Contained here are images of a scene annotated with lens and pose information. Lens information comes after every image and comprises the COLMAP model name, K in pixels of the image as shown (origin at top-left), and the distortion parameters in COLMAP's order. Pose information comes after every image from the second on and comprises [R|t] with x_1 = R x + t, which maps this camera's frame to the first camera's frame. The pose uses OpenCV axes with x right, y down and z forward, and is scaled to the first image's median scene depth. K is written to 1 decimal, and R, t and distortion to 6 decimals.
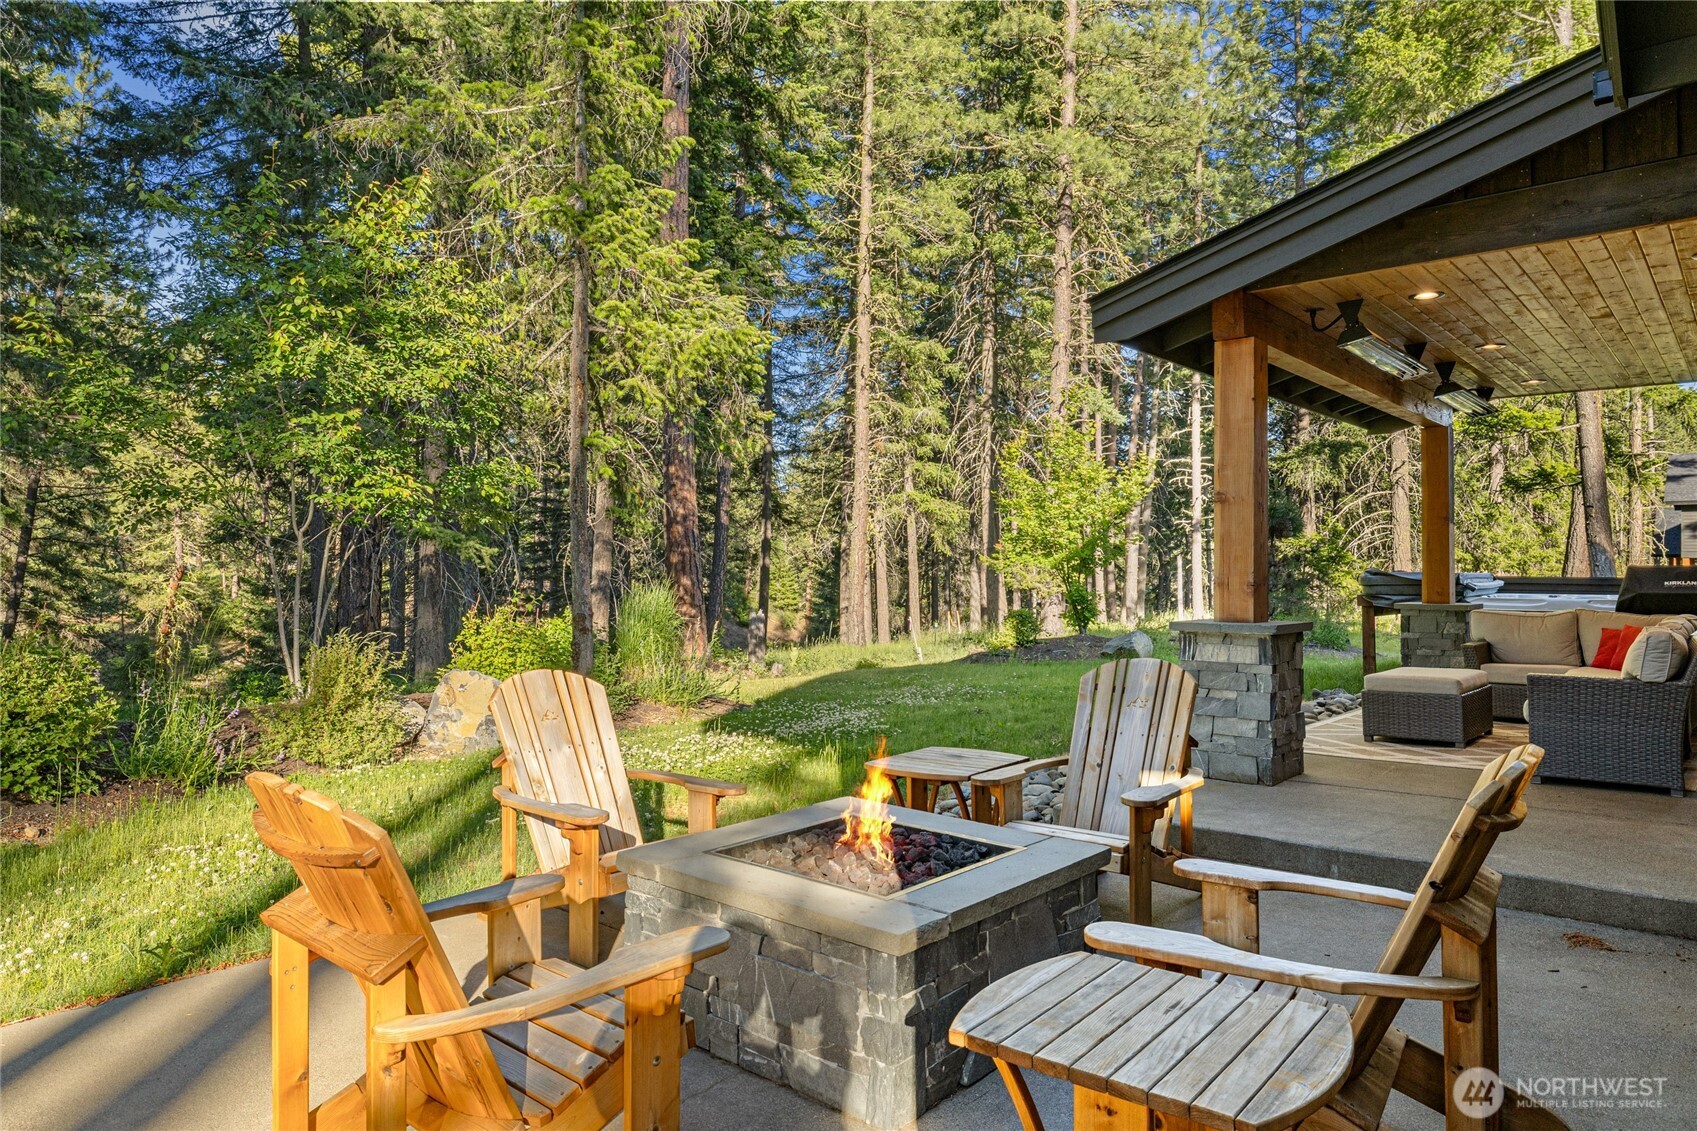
lens RADIAL K [[1084.1, 0, 848.5], [0, 1084.1, 565.5], [0, 0, 1]] dist [-0.000897, -0.000137]
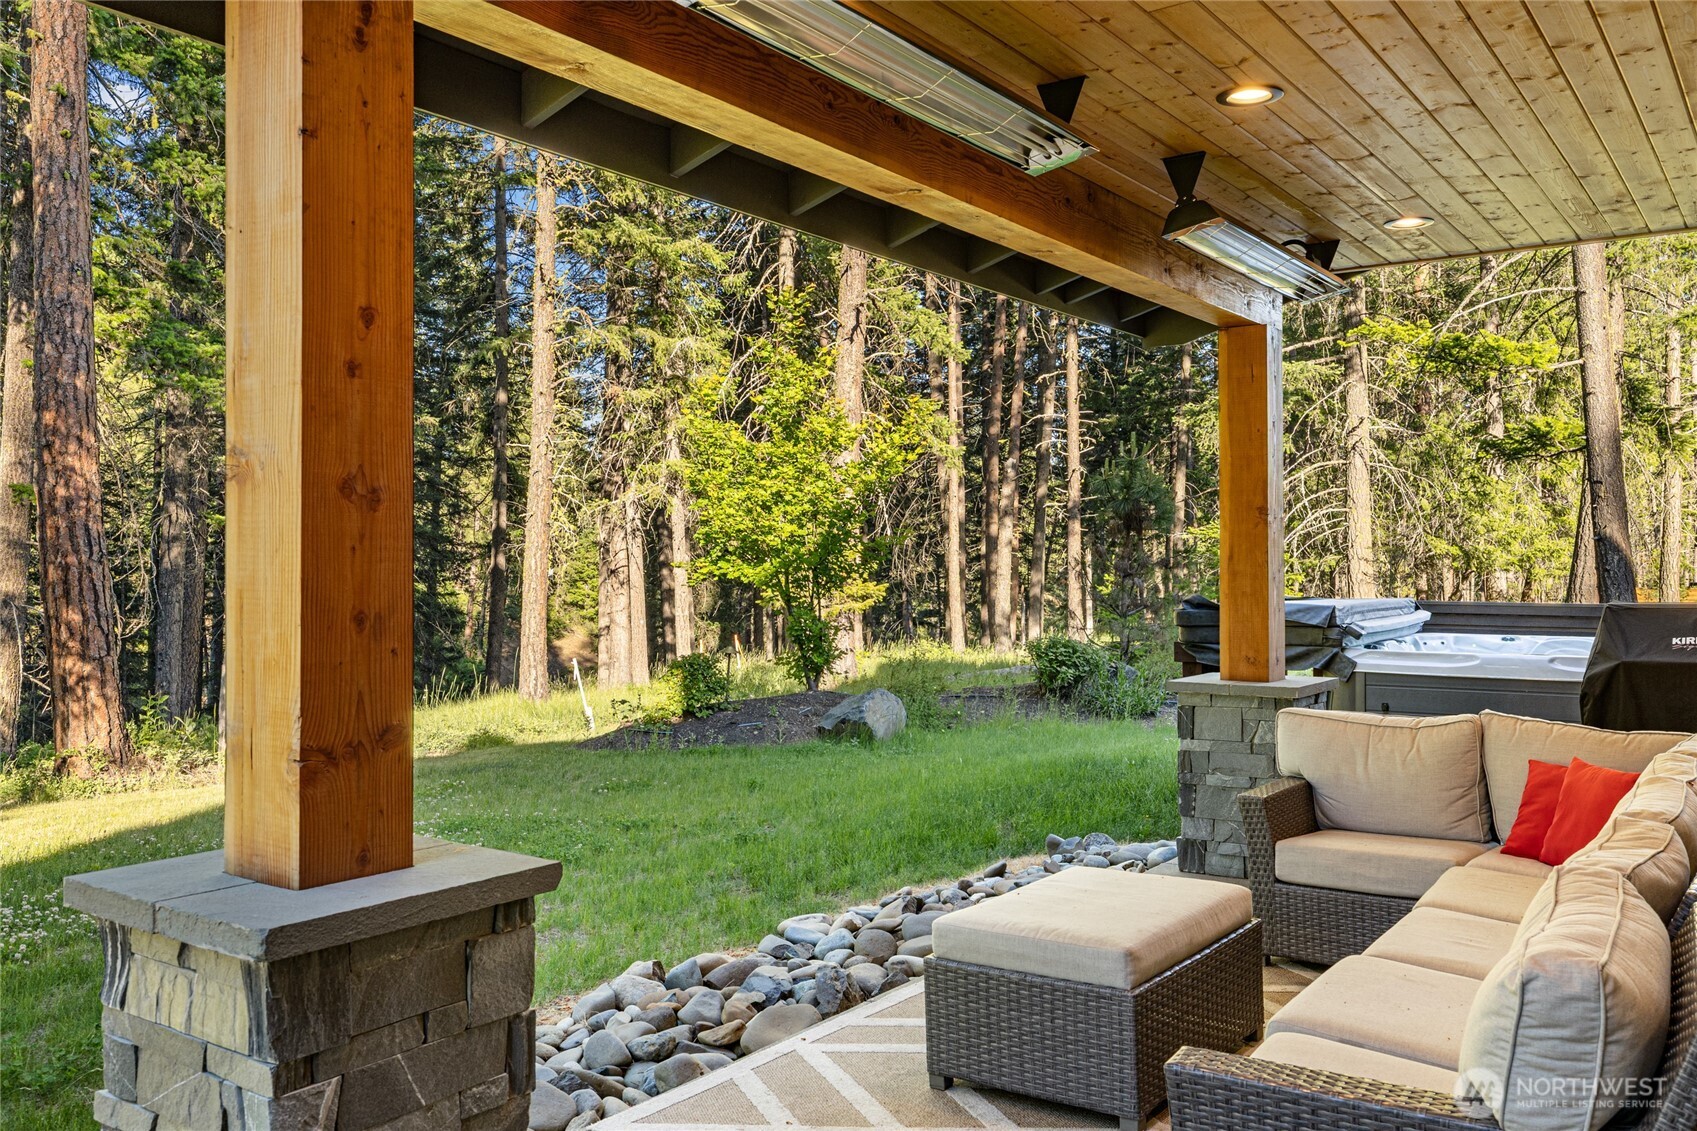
lens RADIAL K [[1407.2, 0, 848.5], [0, 1407.2, 565.5], [0, 0, 1]] dist [0.014022, 0.003607]
pose [[0.995475, -0.005580, 0.094863, 0.113302], [0.005054, 0.999970, 0.005785, -0.008474], [-0.094892, -0.005279, 0.995474, 0.140753]]
